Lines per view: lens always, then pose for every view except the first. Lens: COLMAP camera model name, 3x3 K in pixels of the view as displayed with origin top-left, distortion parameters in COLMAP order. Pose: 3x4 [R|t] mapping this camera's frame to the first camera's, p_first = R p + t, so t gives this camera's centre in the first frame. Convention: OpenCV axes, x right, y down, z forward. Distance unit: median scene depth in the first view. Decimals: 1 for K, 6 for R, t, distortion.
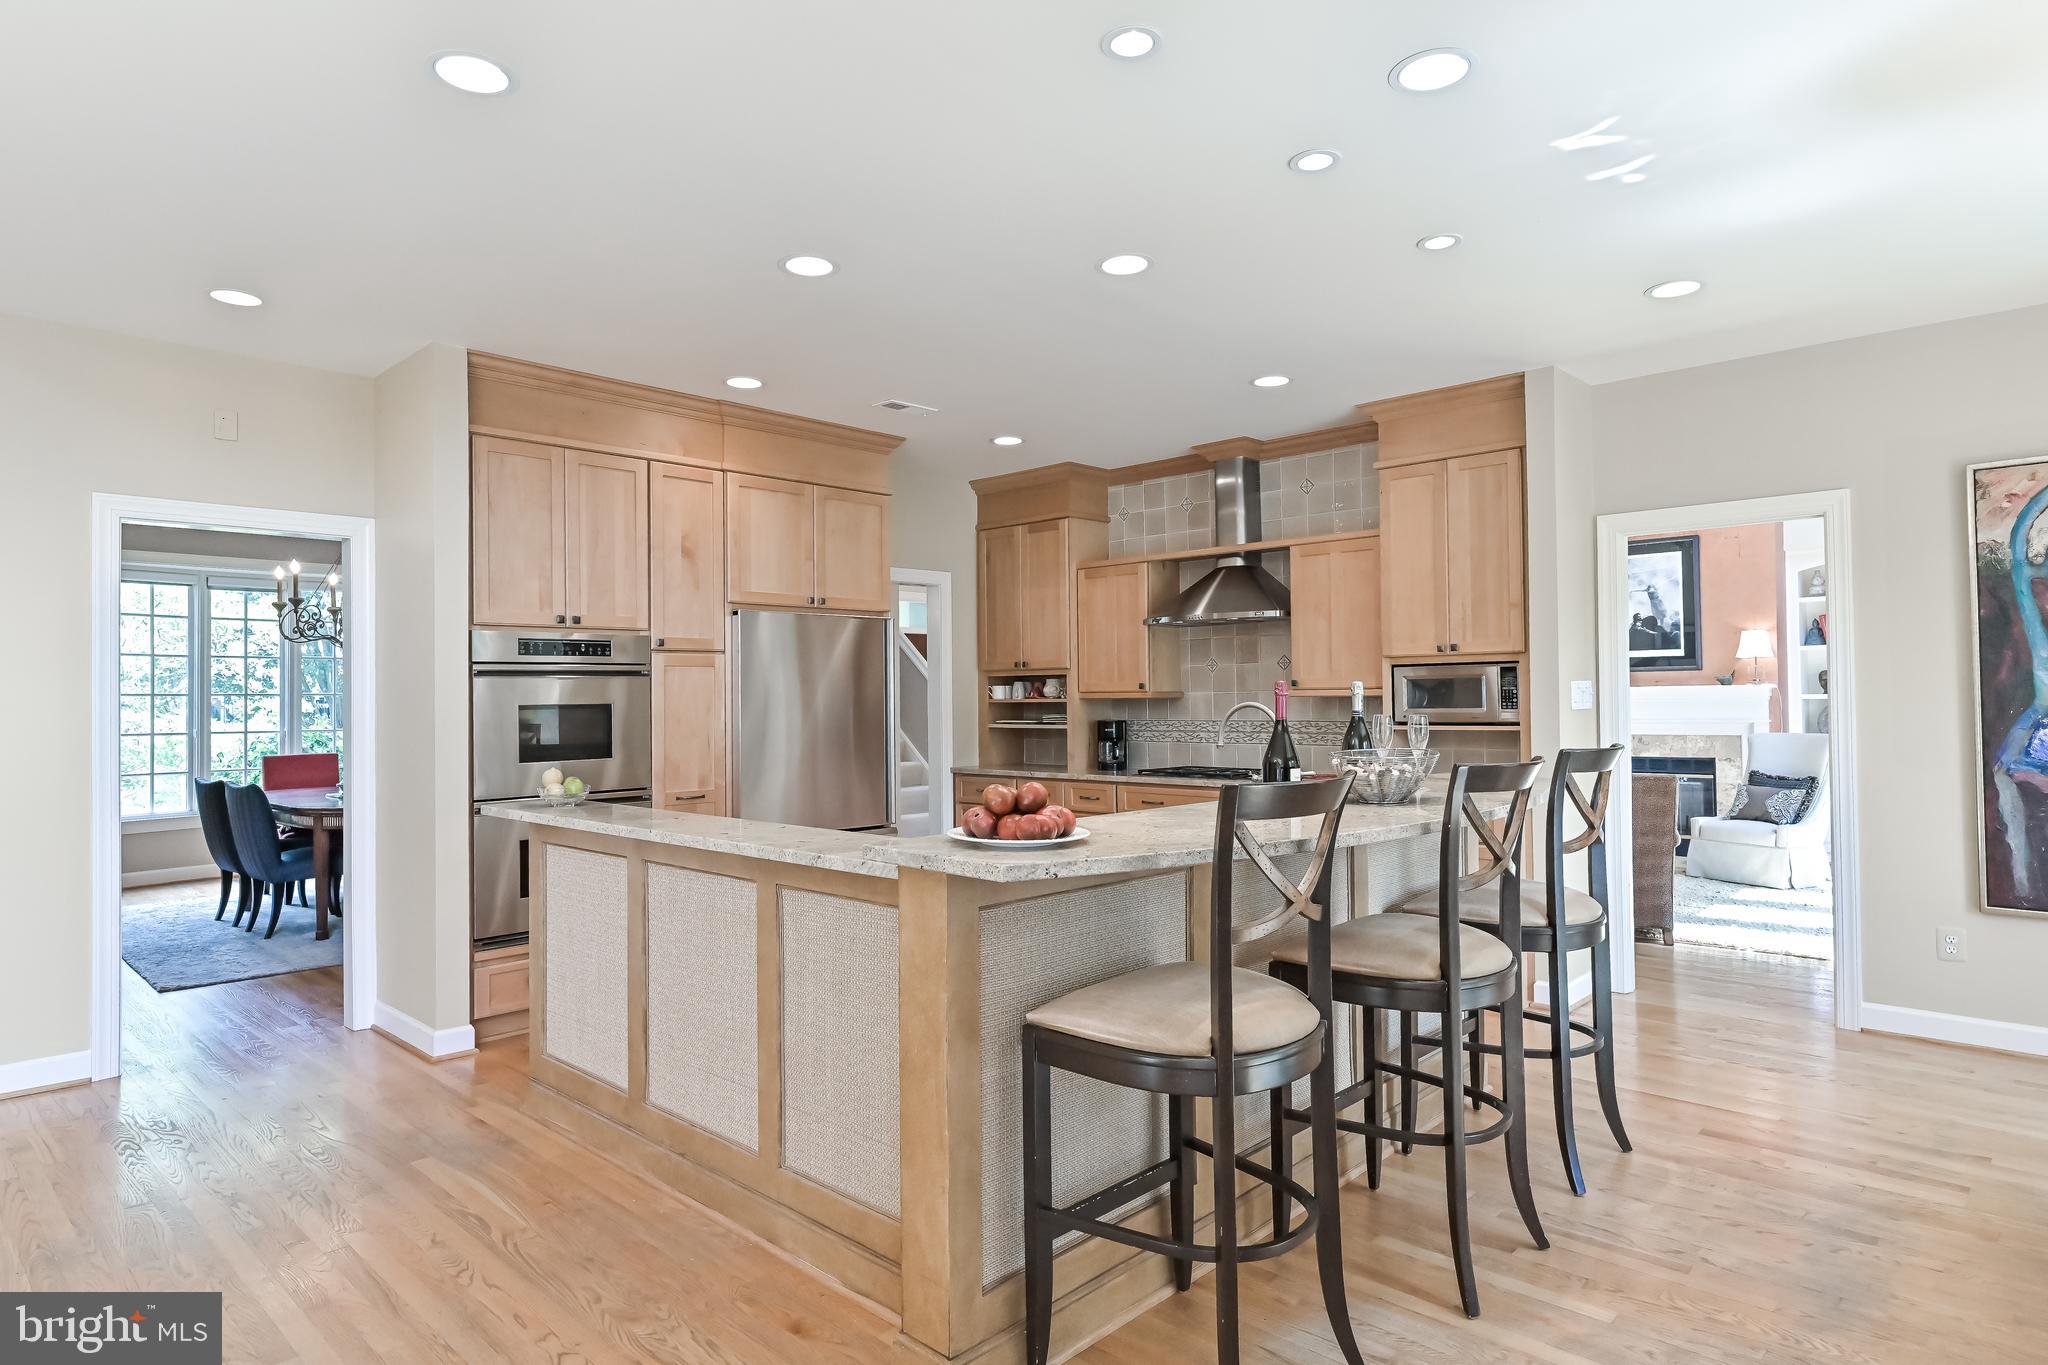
lens RADIAL K [[1159.0, 0, 1035.7], [0, 1159.0, 676.5], [0, 0, 1]] dist [-0.001611, 0.001321]
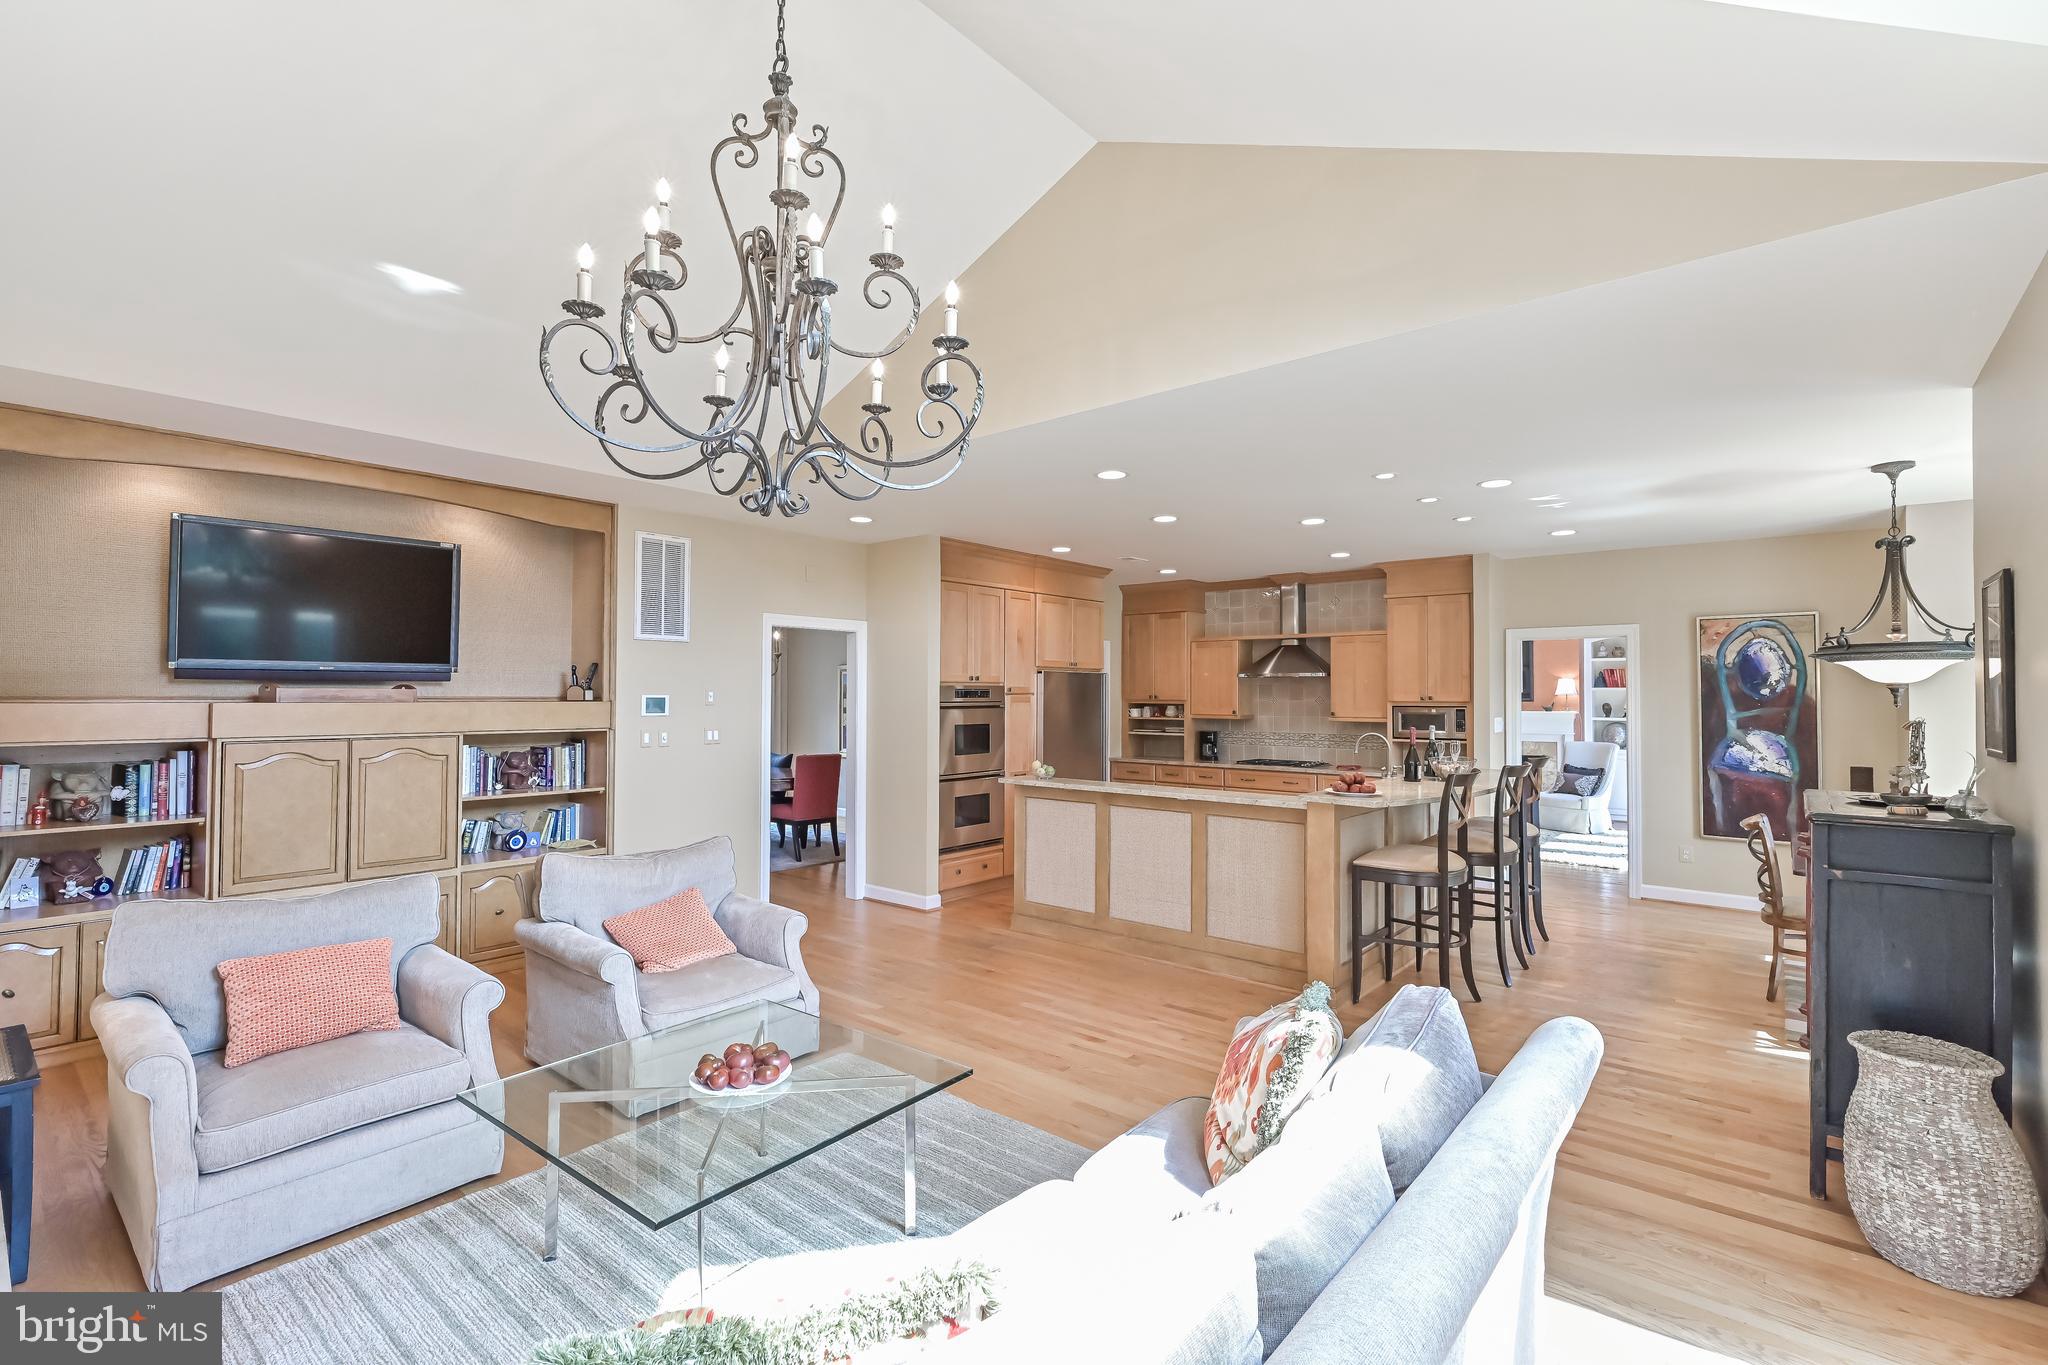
lens RADIAL K [[937.3, 0, 1015.4], [0, 937.3, 677.2], [0, 0, 1]] dist [0.000022, -0.000410]
pose [[0.998082, 0.015618, 0.059910, -0.348147], [-0.015576, 0.999878, -0.001169, -0.040849], [-0.059920, 0.000233, 0.998203, -0.407594]]
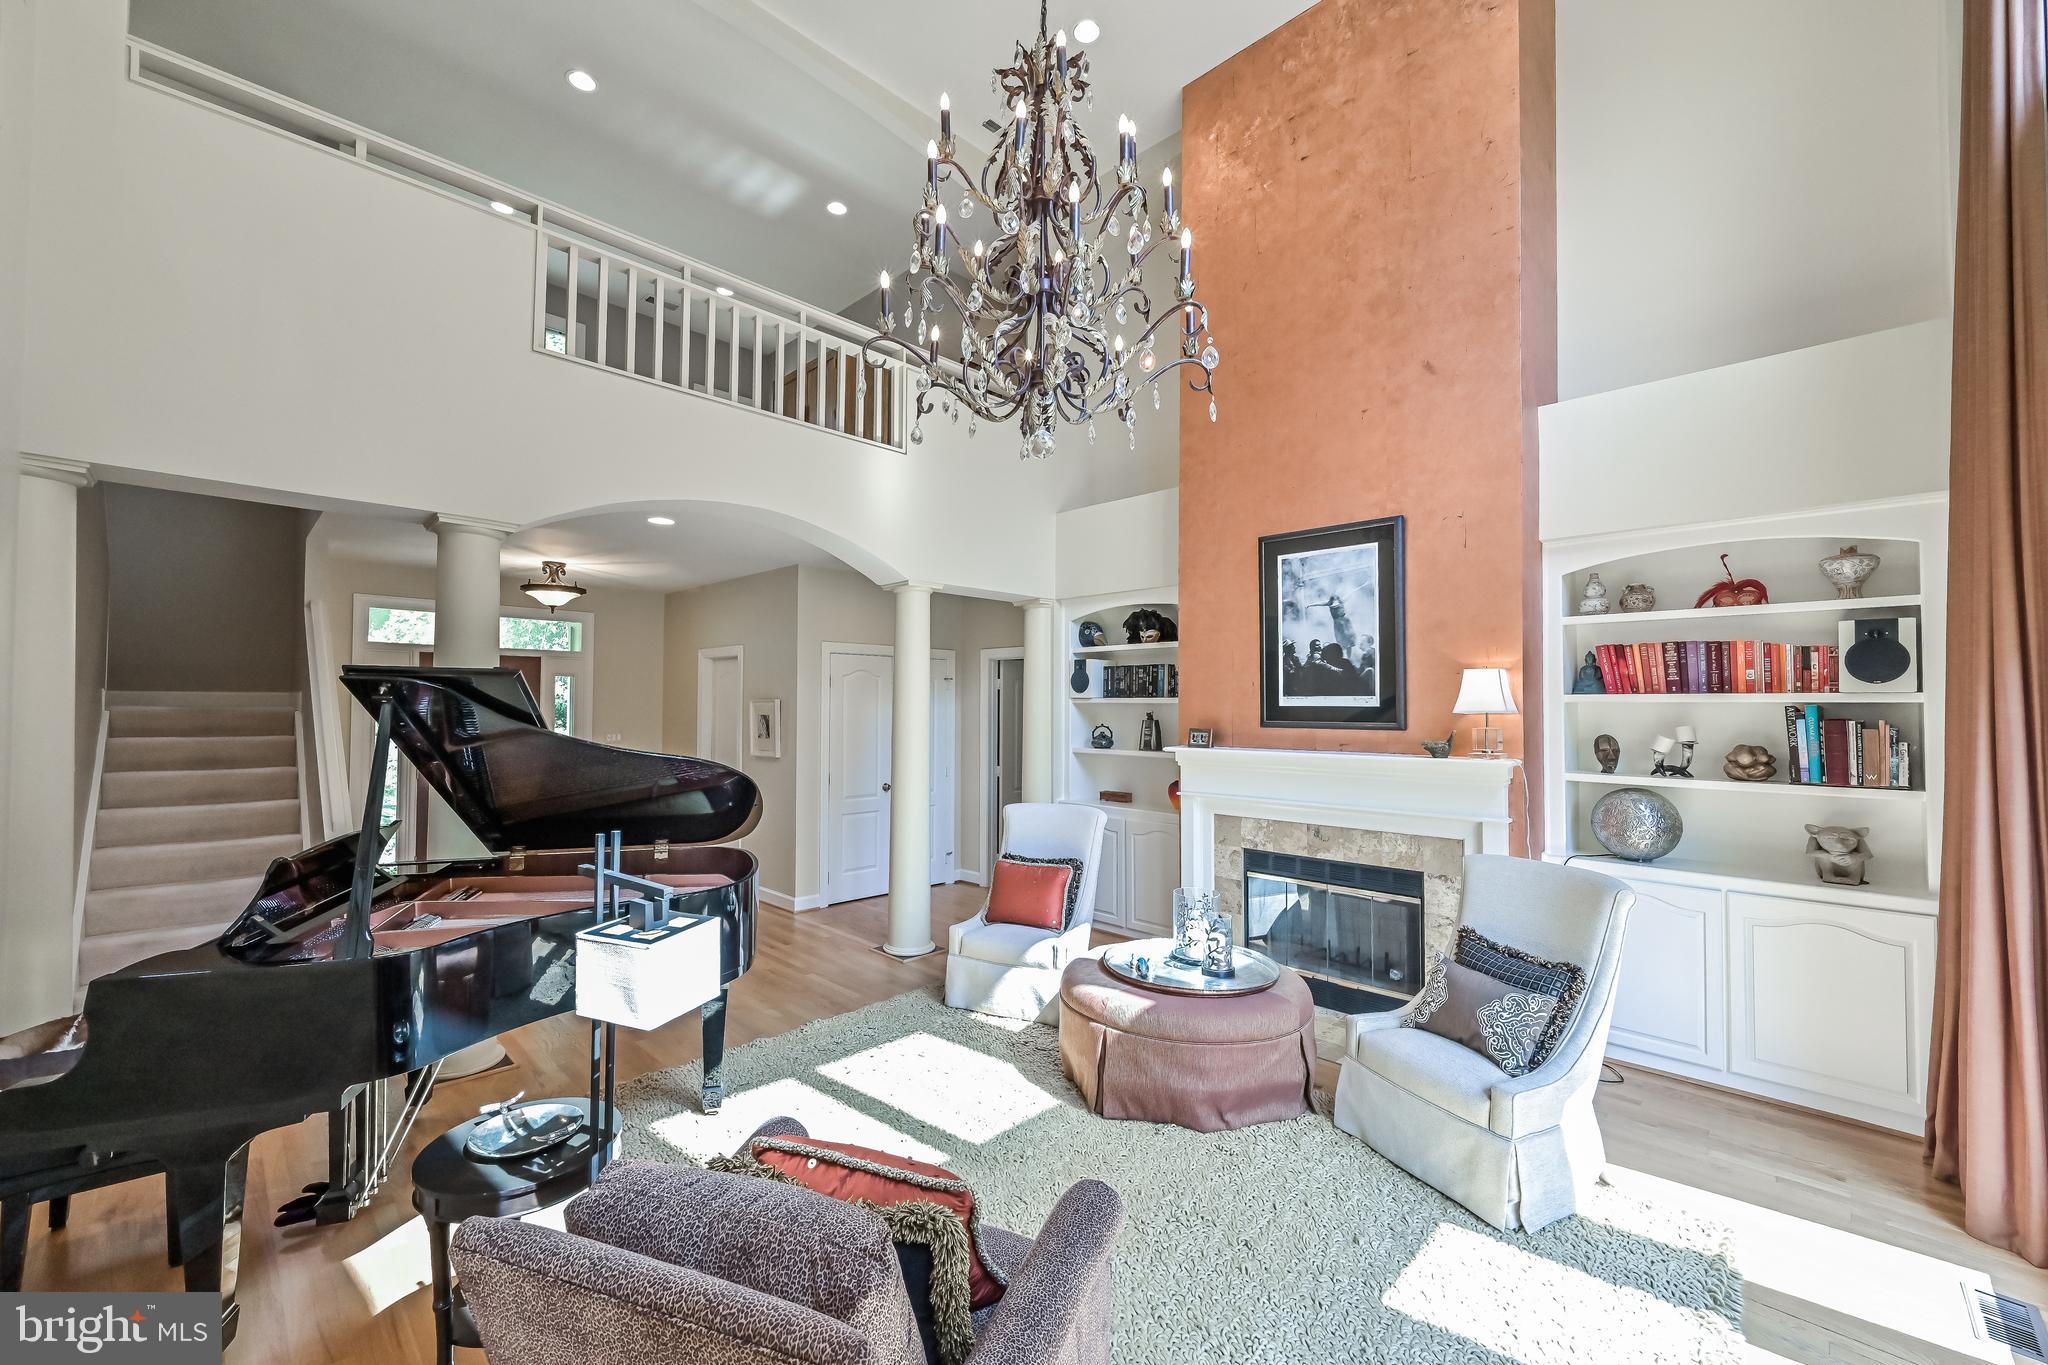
lens RADIAL K [[809.3, 0, 1024.0], [0, 809.3, 682.5], [0, 0, 1]] dist [-0.002052, 0.000408]
pose [[0.999317, 0.015948, -0.033325, 0.581394], [-0.016225, 0.999836, -0.008070, -0.037278], [0.033191, 0.008605, 0.999412, 0.842458]]
